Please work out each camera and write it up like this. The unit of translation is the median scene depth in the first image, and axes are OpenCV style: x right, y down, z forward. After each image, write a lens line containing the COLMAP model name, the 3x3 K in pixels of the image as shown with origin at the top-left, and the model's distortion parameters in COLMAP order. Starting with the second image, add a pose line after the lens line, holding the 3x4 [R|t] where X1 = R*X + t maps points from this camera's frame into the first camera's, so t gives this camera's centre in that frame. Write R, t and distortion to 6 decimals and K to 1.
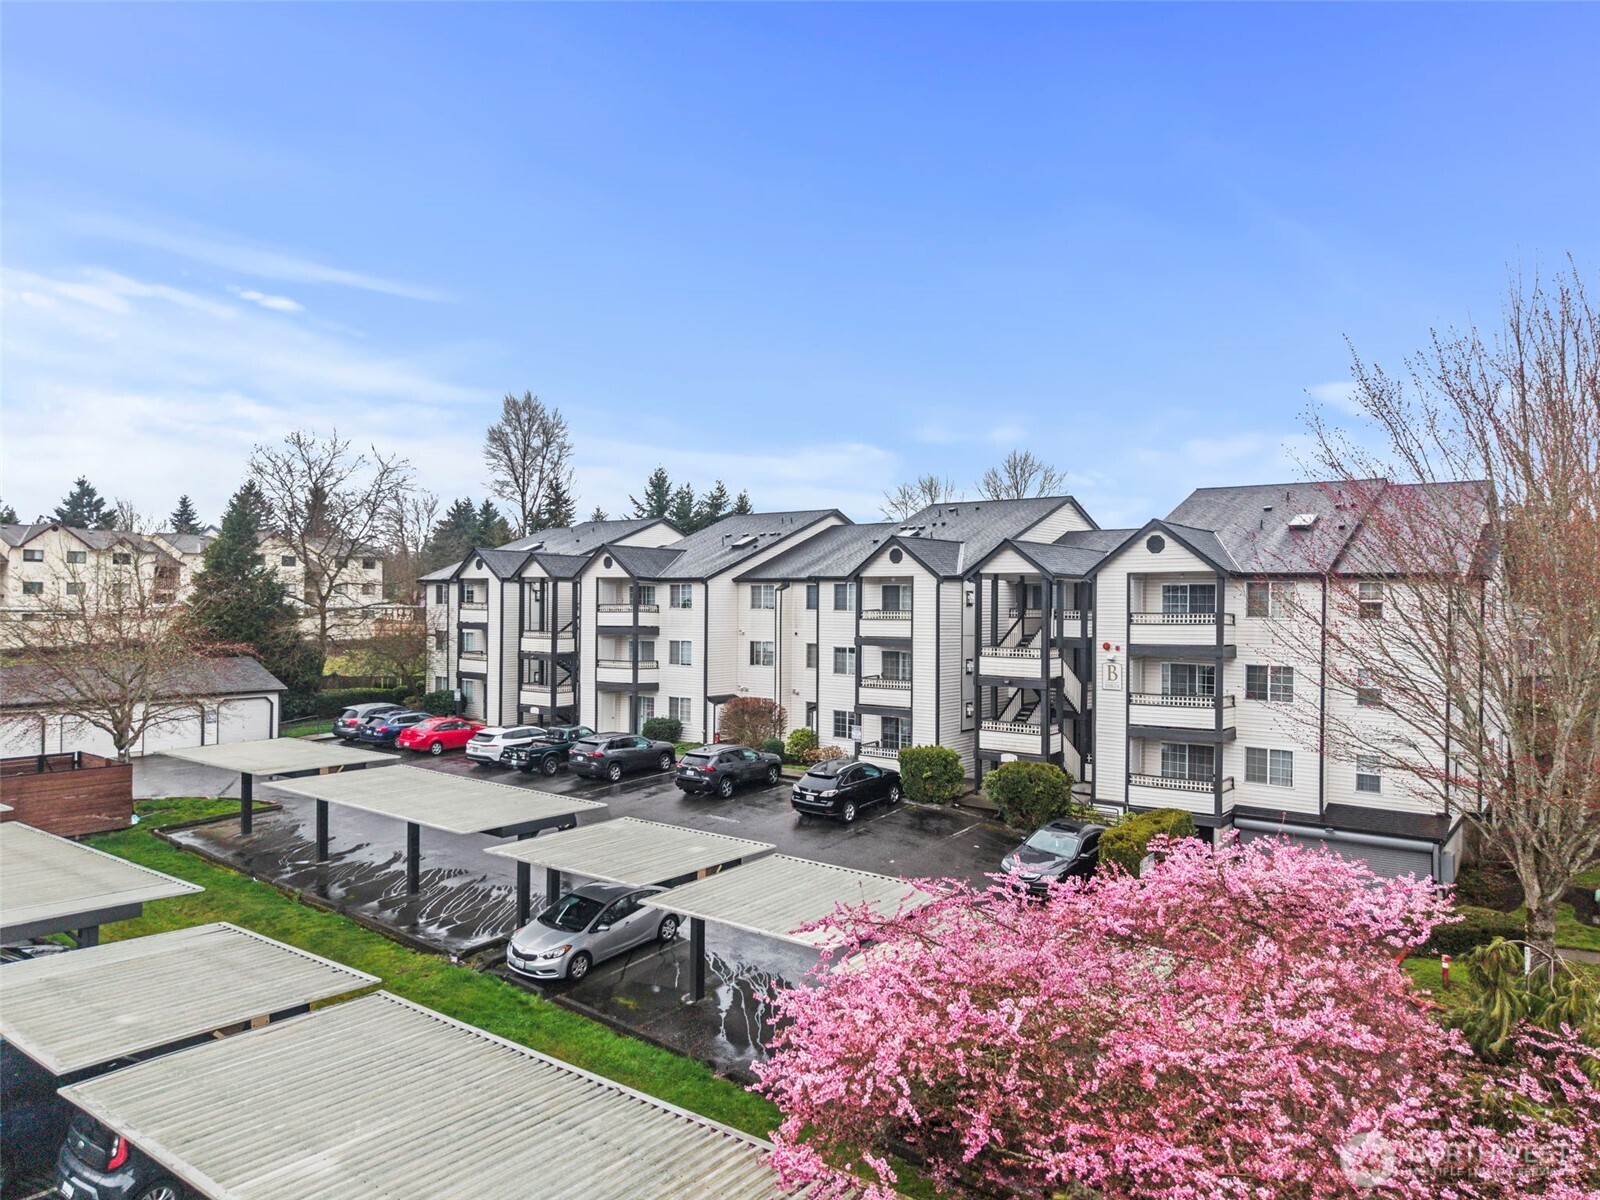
lens RADIAL K [[1072.4, 0, 800.0], [0, 1072.4, 600.0], [0, 0, 1]] dist [0.118590, -0.039639]
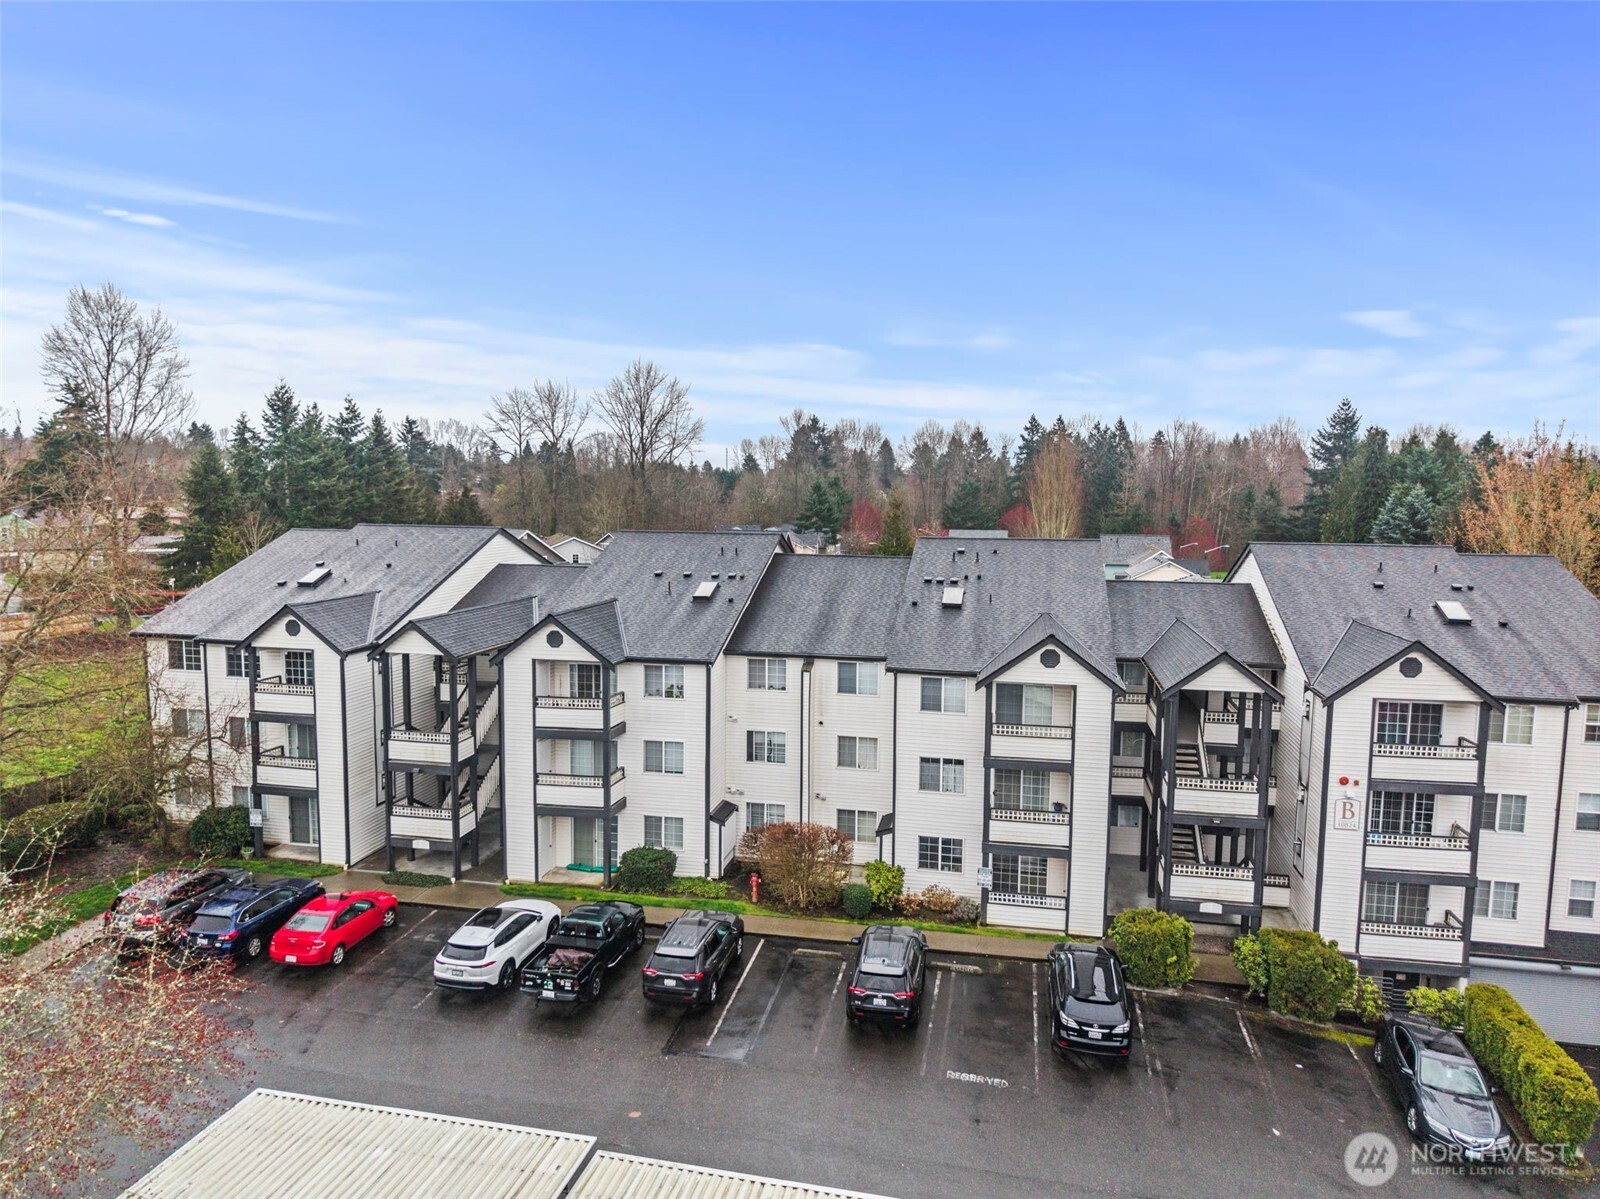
lens RADIAL K [[1076.7, 0, 800.0], [0, 1076.7, 599.5], [0, 0, 1]] dist [0.048072, -0.040393]
pose [[0.901593, -0.045160, 0.430222, -0.322166], [-0.002589, 0.993955, 0.109760, -0.132282], [-0.432578, -0.100073, 0.896026, 0.291817]]
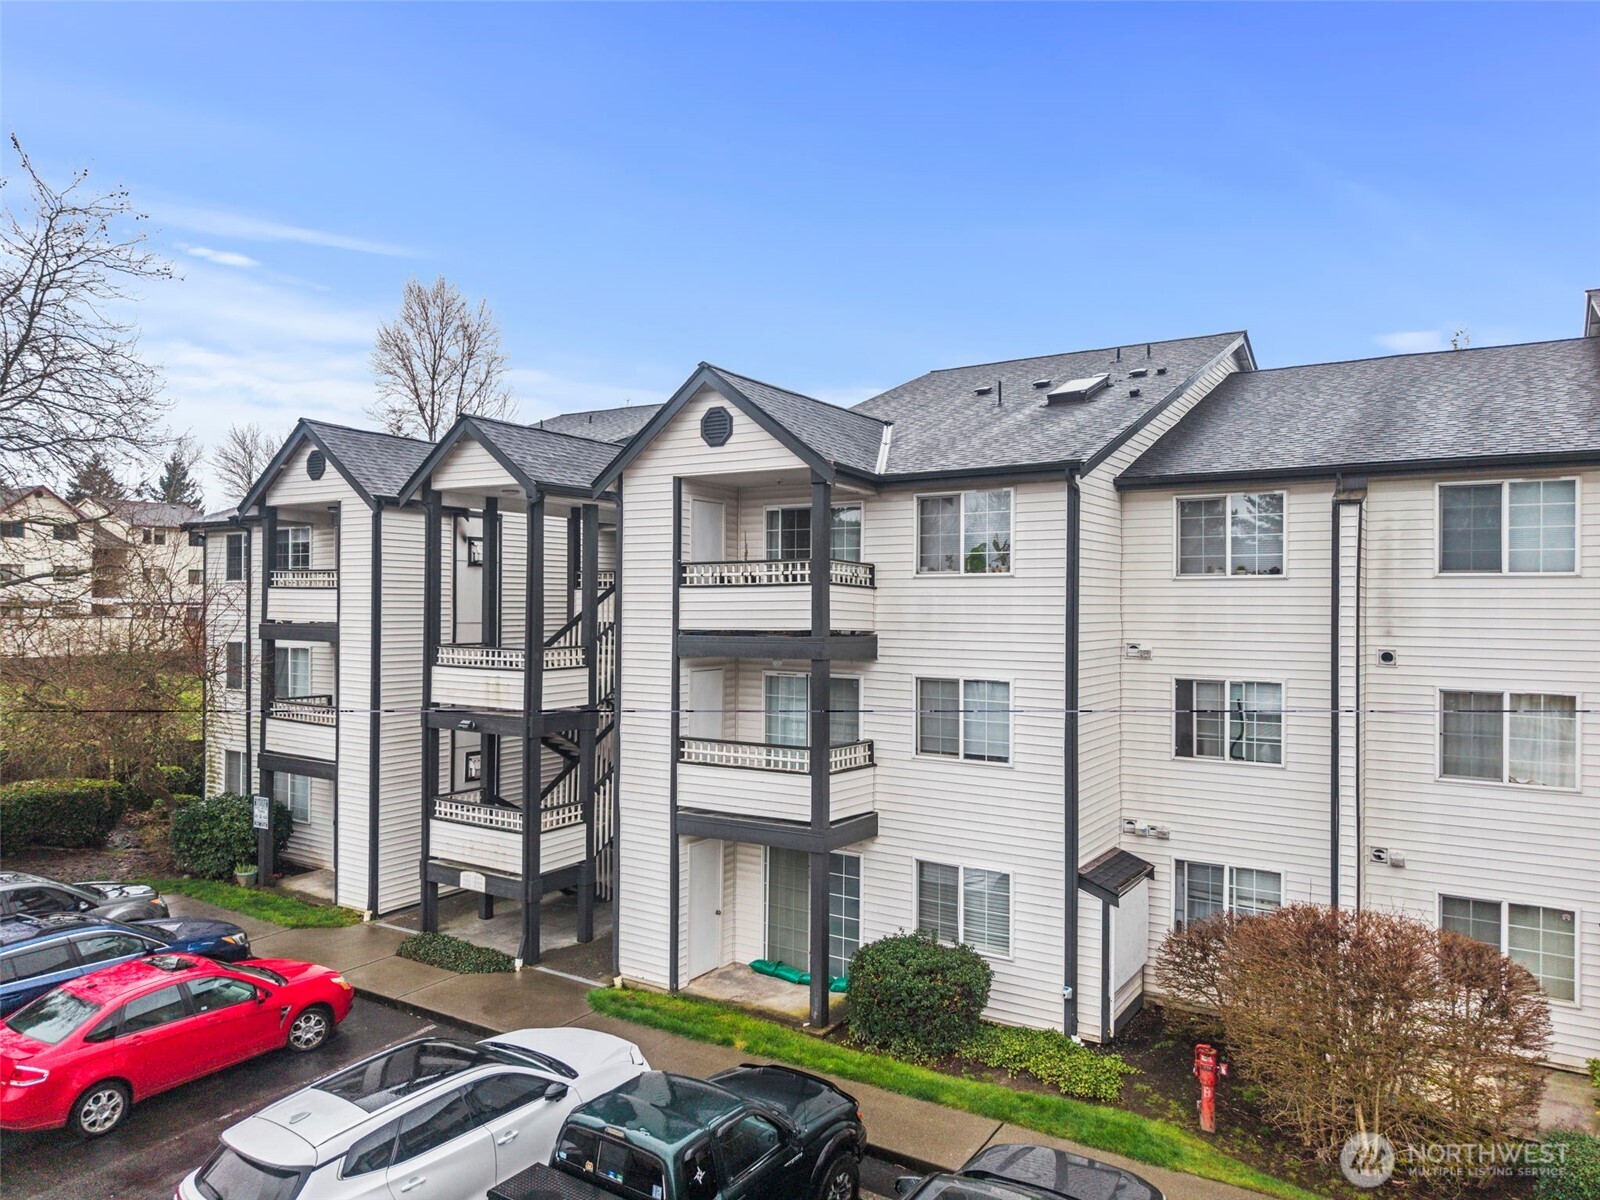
lens RADIAL K [[1076.7, 0, 800.0], [0, 1076.7, 600.0], [0, 0, 1]] dist [0.048072, -0.040393]
pose [[0.996871, -0.000463, 0.079048, -0.172140], [0.000794, 0.999991, -0.004148, 0.015819], [-0.079045, 0.004197, 0.996862, 0.661502]]
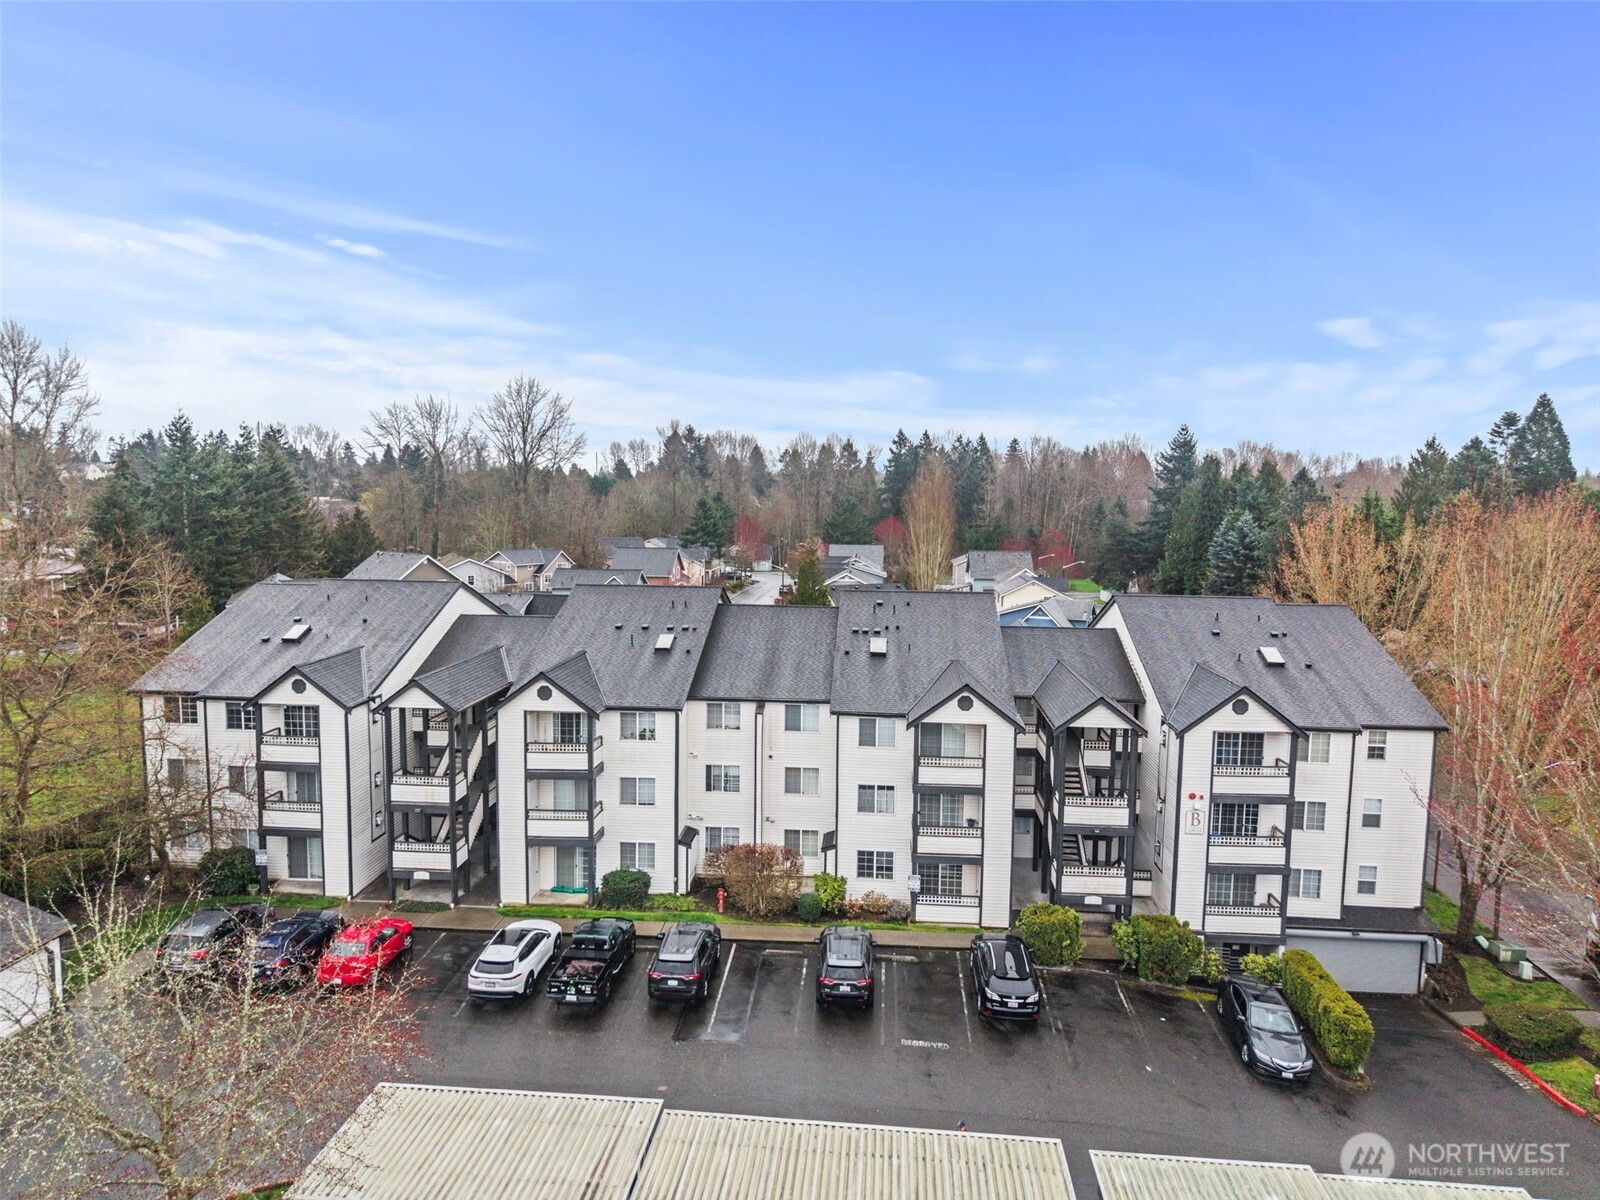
lens RADIAL K [[1076.7, 0, 800.0], [0, 1076.7, 600.0], [0, 0, 1]] dist [0.048072, -0.040393]
pose [[0.841039, -0.055777, 0.538091, -0.432038], [-0.004796, 0.993863, 0.110517, -0.187126], [-0.540953, -0.095530, 0.835610, 0.215251]]
